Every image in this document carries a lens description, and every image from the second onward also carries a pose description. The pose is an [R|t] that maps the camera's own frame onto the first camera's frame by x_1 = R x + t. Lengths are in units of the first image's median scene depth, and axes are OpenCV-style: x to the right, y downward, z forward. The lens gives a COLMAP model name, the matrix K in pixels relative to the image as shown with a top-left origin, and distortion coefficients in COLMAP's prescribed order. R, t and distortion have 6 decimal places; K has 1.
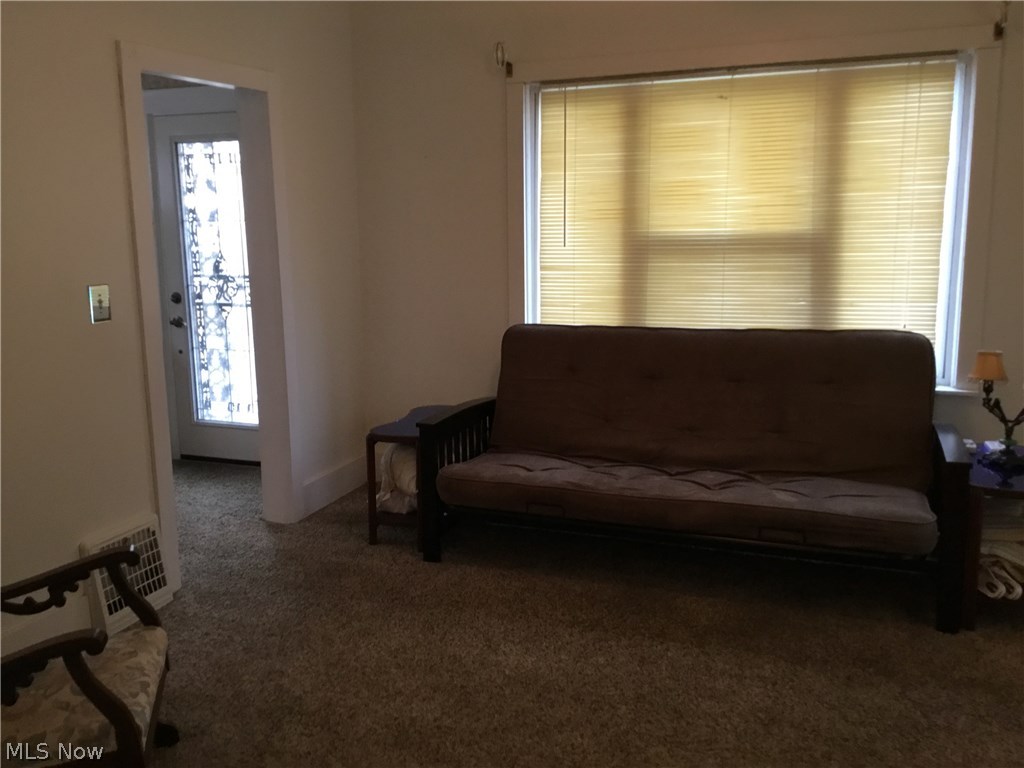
lens RADIAL K [[933.4, 0, 507.1], [0, 933.4, 381.9], [0, 0, 1]] dist [0.026681, 0.000000]
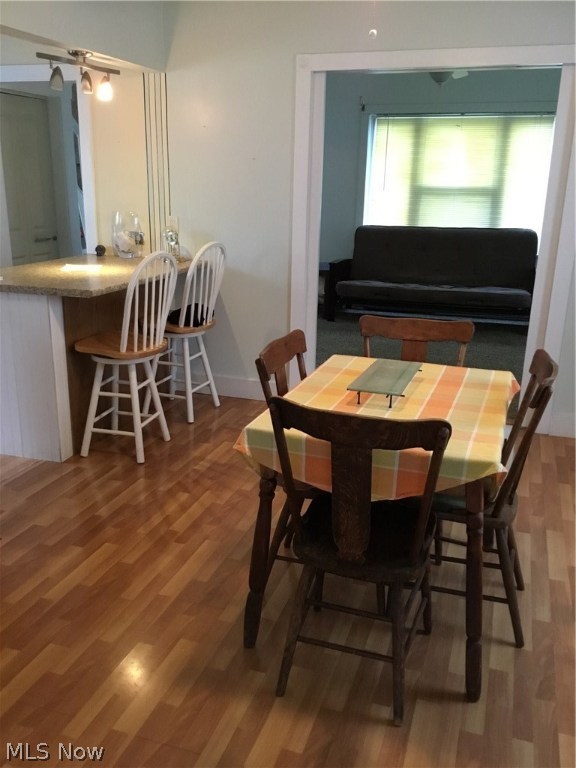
lens RADIAL K [[700.0, 0, 290.2], [0, 700.0, 389.2], [0, 0, 1]] dist [0.026681, 0.000000]
pose [[0.999034, 0.011850, 0.042314, -0.244808], [-0.017486, 0.990634, 0.135417, 0.112016], [-0.040313, -0.136026, 0.989885, -0.776795]]
